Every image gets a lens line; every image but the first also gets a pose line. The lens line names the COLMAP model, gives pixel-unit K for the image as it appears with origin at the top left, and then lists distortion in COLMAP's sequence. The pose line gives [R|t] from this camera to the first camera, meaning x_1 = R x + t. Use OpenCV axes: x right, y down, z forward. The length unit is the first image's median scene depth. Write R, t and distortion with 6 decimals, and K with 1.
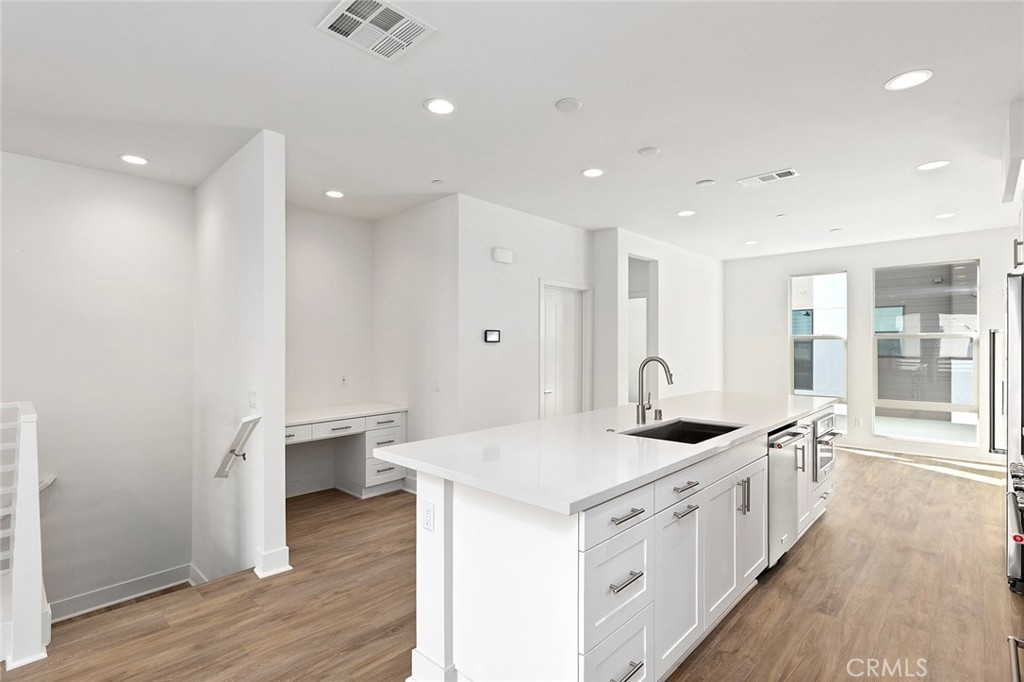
lens RADIAL K [[491.1, 0, 512.0], [0, 491.1, 341.0], [0, 0, 1]] dist [-0.000960, 0.000384]
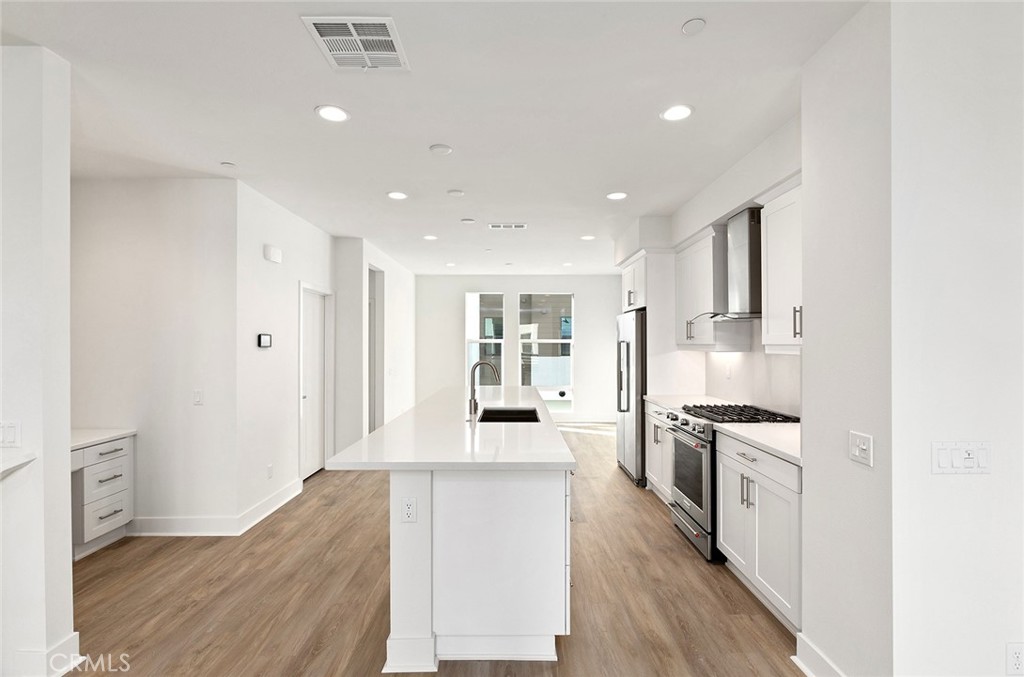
lens RADIAL K [[478.8, 0, 516.9], [0, 478.8, 343.7], [0, 0, 1]] dist [0.001839, 0.000437]
pose [[0.720273, 0.003242, 0.693683, -0.329916], [-0.007326, 0.999969, 0.002933, -0.010807], [-0.693652, -0.007195, 0.720274, 0.024795]]
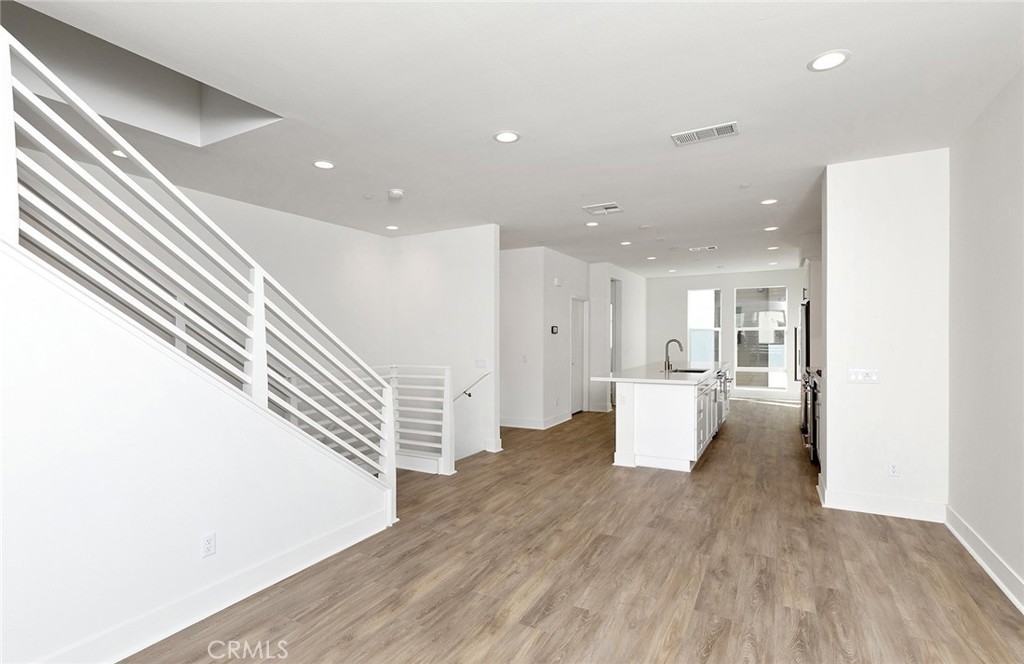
lens RADIAL K [[491.7, 0, 512.7], [0, 491.7, 335.8], [0, 0, 1]] dist [-0.000720, -0.000065]
pose [[0.965404, -0.003929, 0.260730, -0.635341], [0.002254, 0.999975, 0.006725, -0.000462], [-0.260750, -0.005905, 0.965388, -0.617687]]
